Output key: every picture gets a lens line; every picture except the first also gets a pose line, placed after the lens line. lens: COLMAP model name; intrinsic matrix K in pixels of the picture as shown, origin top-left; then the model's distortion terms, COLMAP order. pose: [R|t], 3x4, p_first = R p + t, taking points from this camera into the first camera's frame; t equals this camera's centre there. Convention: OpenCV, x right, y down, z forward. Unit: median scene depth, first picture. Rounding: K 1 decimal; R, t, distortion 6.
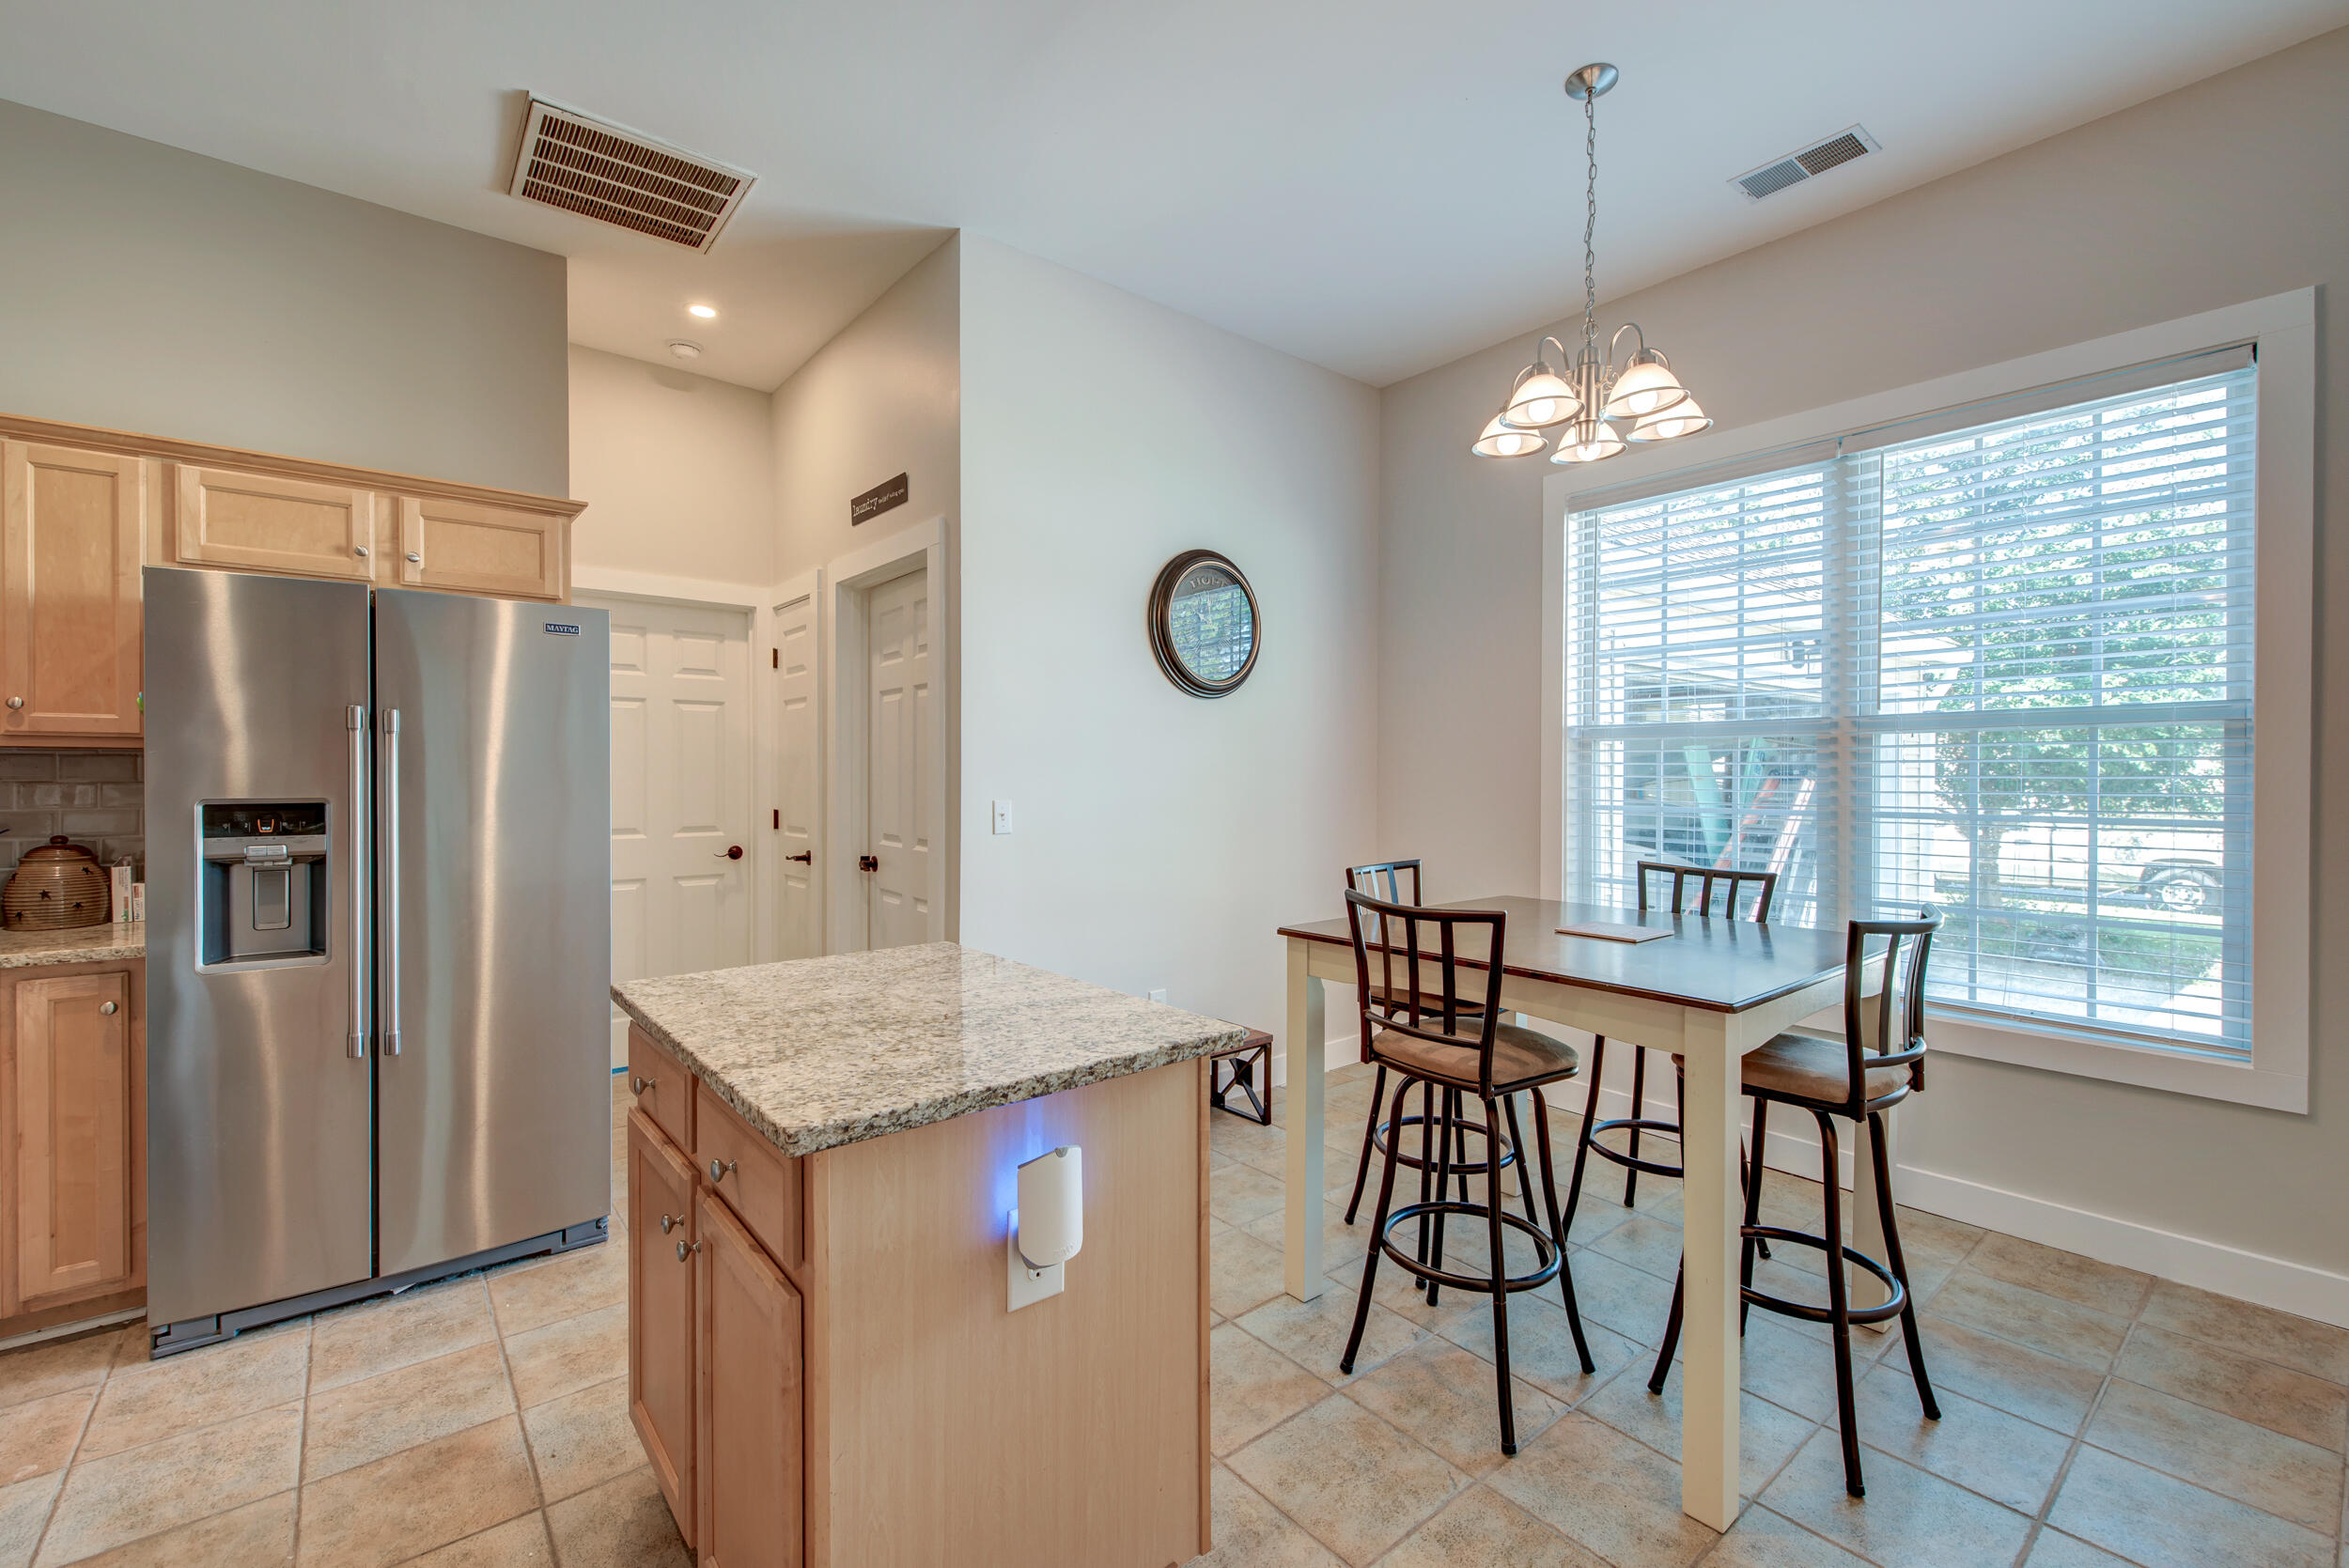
lens RADIAL K [[981.6, 0, 1166.5], [0, 981.6, 779.5], [0, 0, 1]] dist [0.018833, -0.008541]
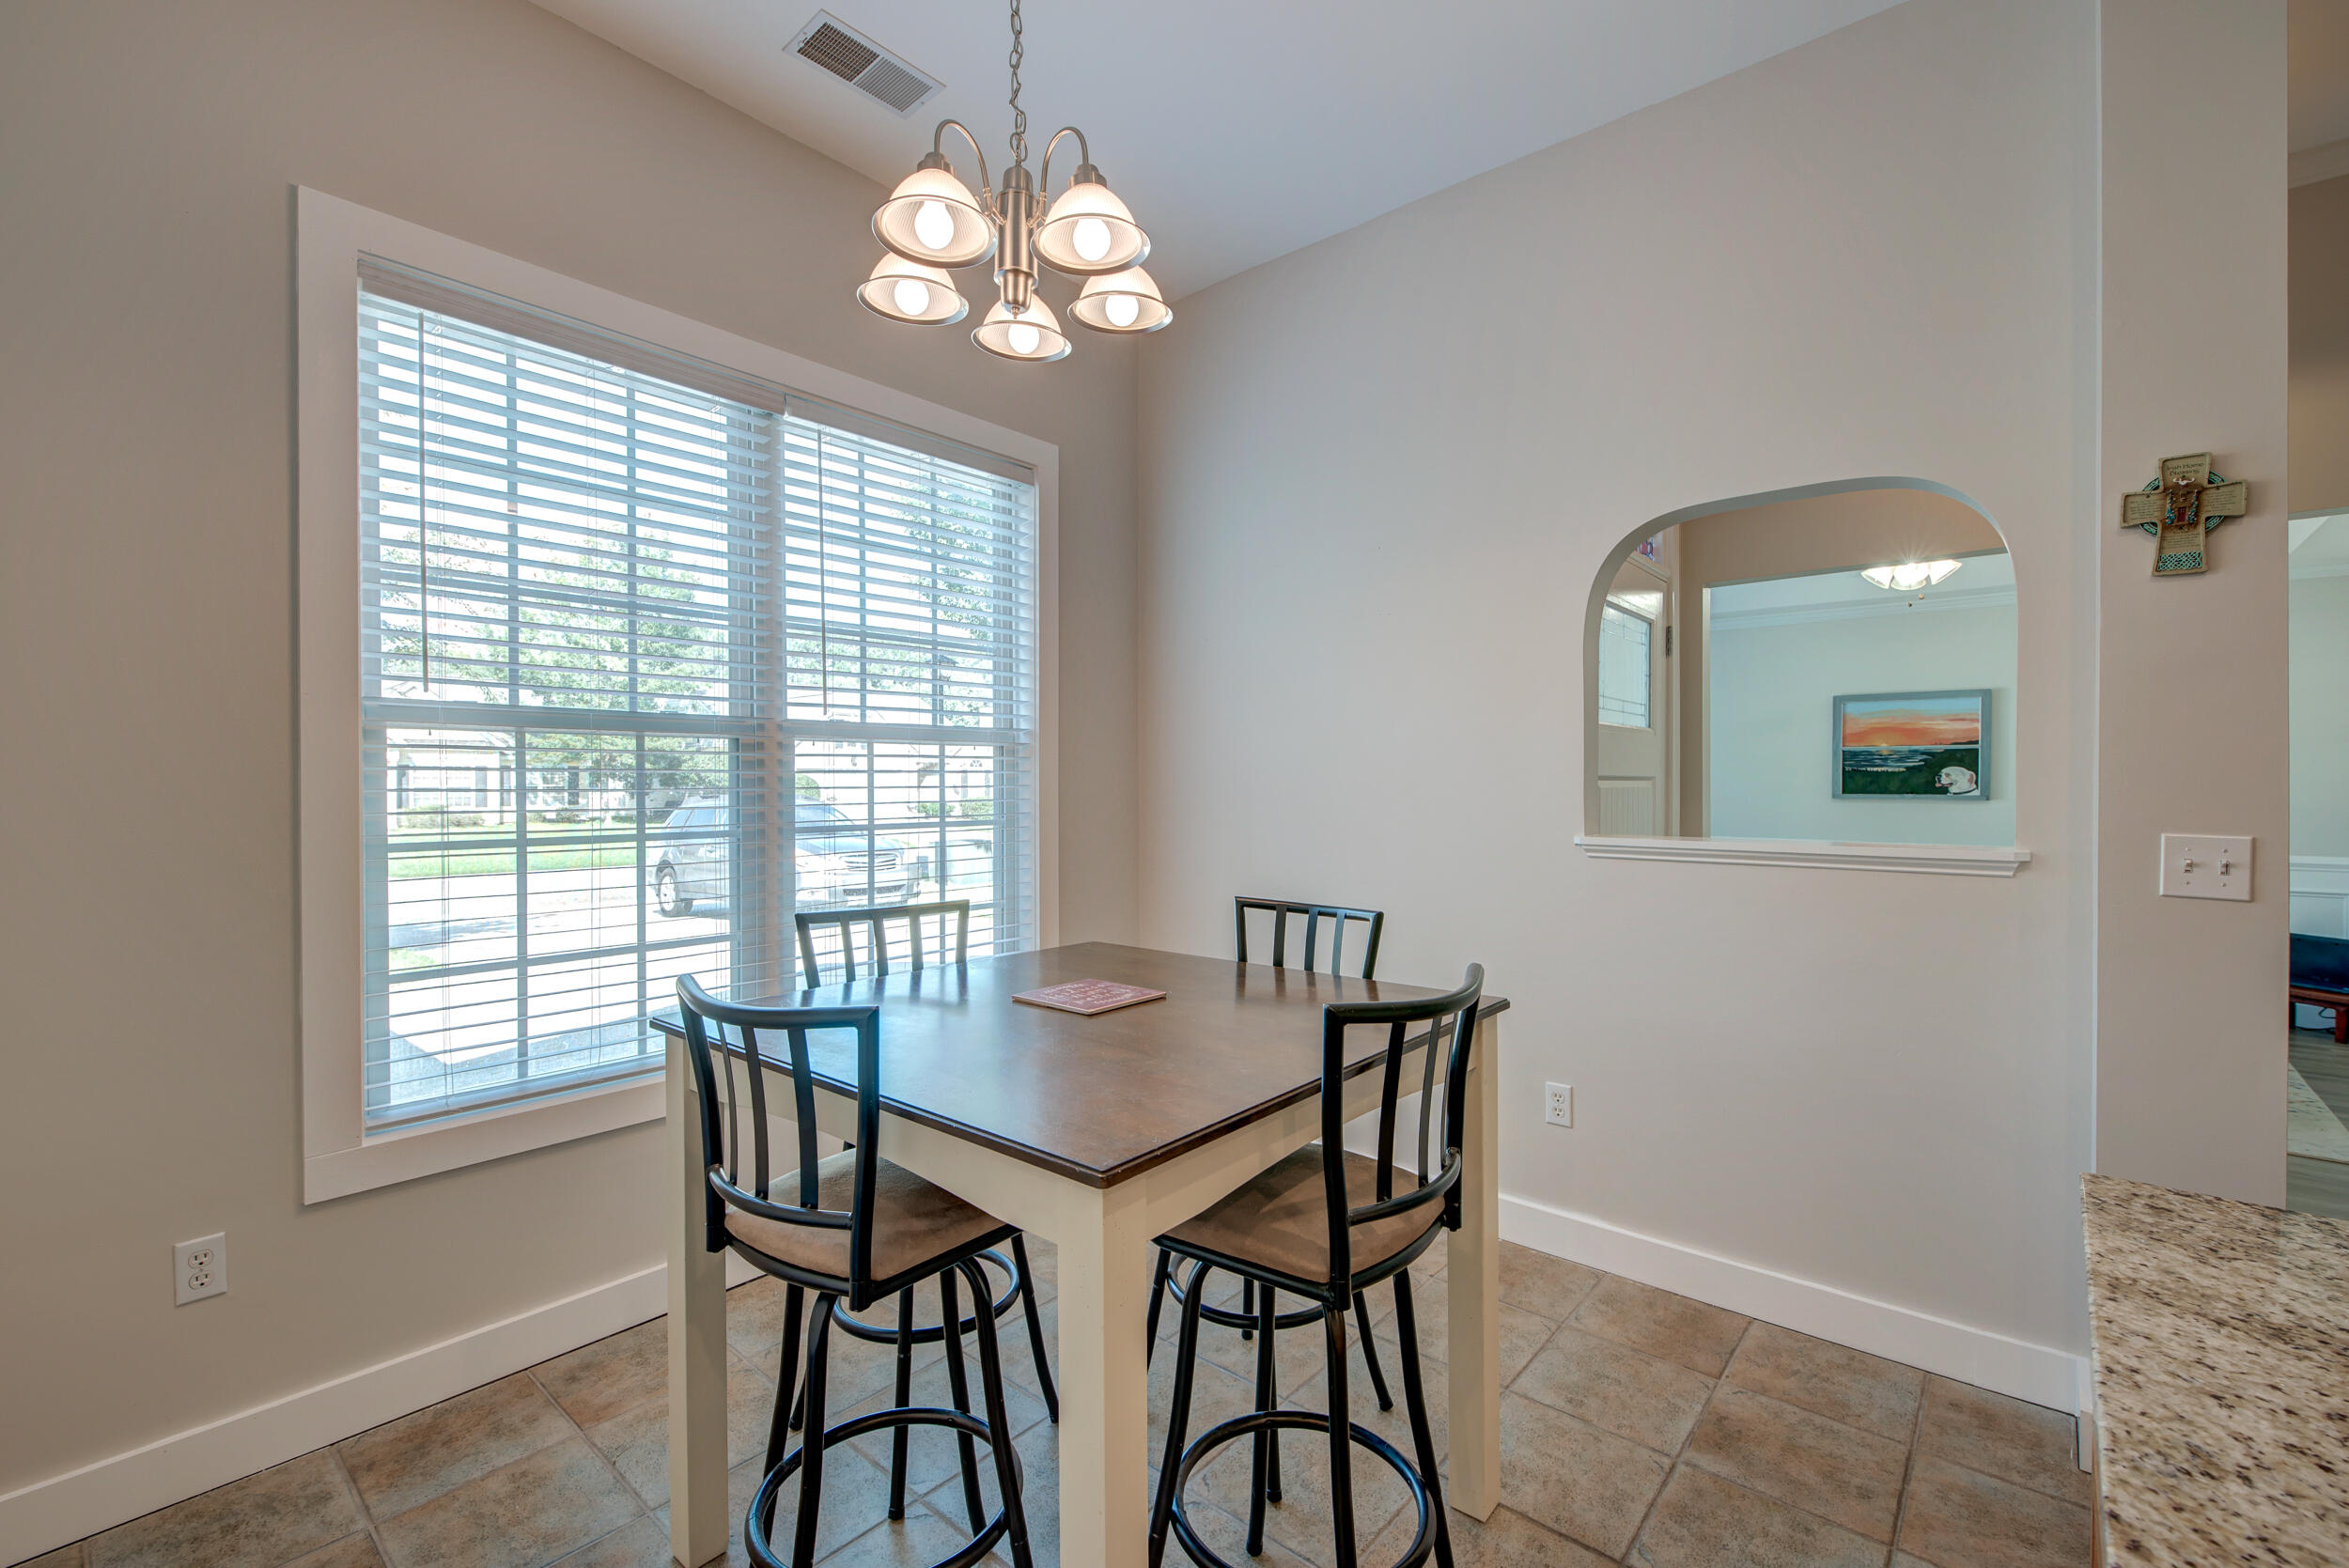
lens RADIAL K [[1003.4, 0, 1168.5], [0, 1003.4, 798.0], [0, 0, 1]] dist [0.012169, -0.008562]
pose [[-0.170994, -0.014713, 0.985162, -0.287705], [0.006746, 0.999848, 0.016104, -0.007831], [-0.985249, 0.009399, -0.170869, 1.019902]]
